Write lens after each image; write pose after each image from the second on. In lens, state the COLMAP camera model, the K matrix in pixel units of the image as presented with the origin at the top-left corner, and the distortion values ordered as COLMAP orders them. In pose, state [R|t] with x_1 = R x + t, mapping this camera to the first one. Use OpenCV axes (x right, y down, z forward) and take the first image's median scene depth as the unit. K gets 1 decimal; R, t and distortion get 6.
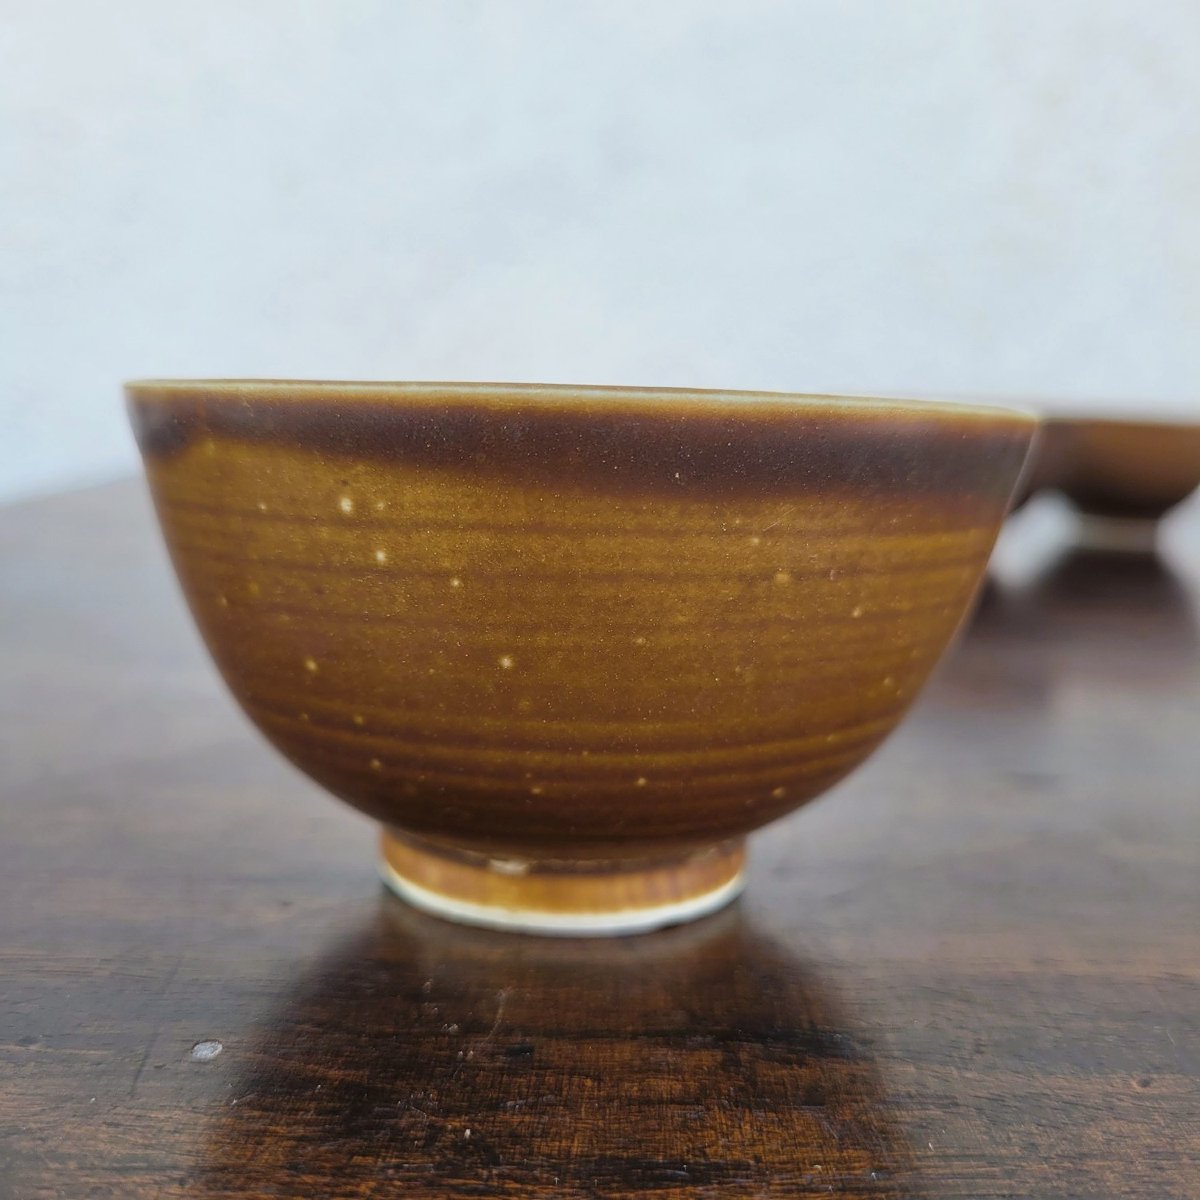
lens RADIAL K [[1200.8, 0, 599.5], [0, 1200.8, 600.7], [0, 0, 1]] dist [0.007260, 0.000000]
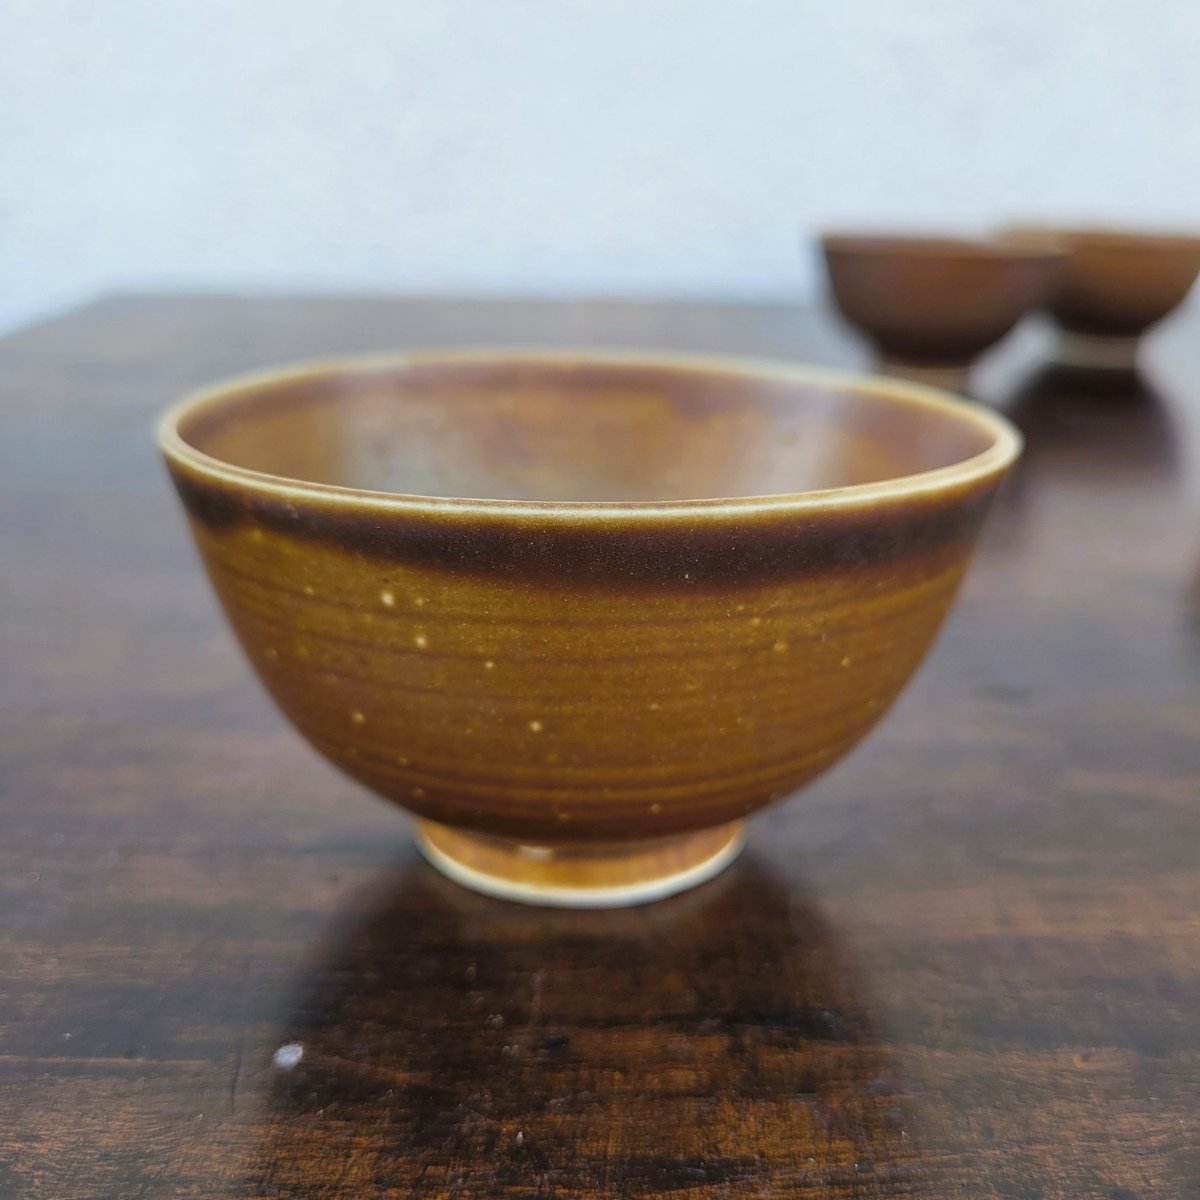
lens RADIAL K [[1200.8, 0, 608.1], [0, 1200.8, 540.0], [0, 0, 1]] dist [0.007260, 0.000000]
pose [[0.999543, -0.024093, 0.018252, -0.026261], [0.021229, 0.989425, 0.143484, -0.283348], [-0.021516, -0.143031, 0.989484, -0.092005]]
